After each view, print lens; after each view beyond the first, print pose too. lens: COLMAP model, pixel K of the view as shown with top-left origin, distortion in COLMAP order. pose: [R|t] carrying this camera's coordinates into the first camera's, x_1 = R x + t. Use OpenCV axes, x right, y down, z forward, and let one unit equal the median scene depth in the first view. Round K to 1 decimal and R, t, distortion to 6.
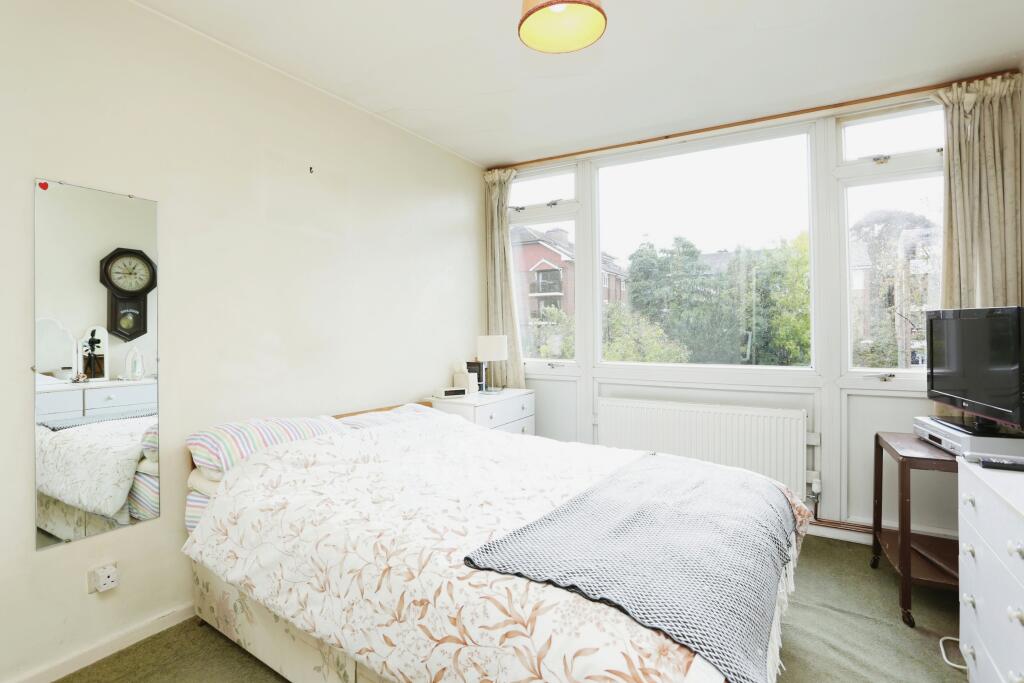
lens RADIAL K [[500.2, 0, 506.9], [0, 500.2, 337.6], [0, 0, 1]] dist [-0.082325, 0.032020]
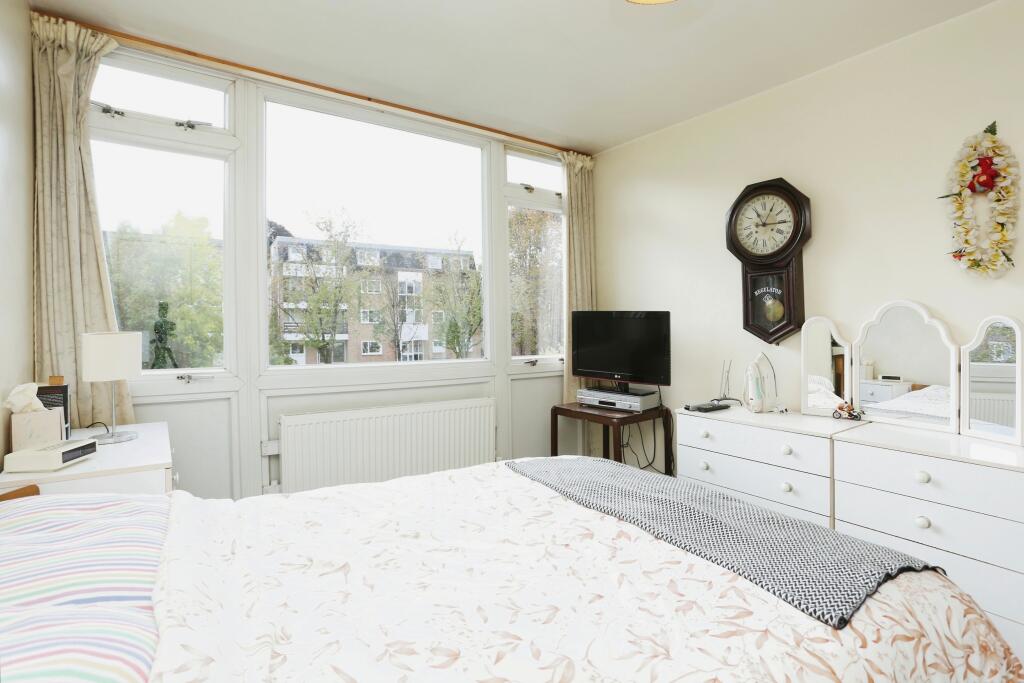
lens RADIAL K [[505.0, 0, 499.9], [0, 505.0, 327.0], [0, 0, 1]] dist [-0.071787, 0.027134]
pose [[0.400916, 0.001144, 0.916114, -0.449166], [0.007053, 0.999966, -0.004336, -0.005847], [-0.916088, 0.008200, 0.400894, 0.533786]]
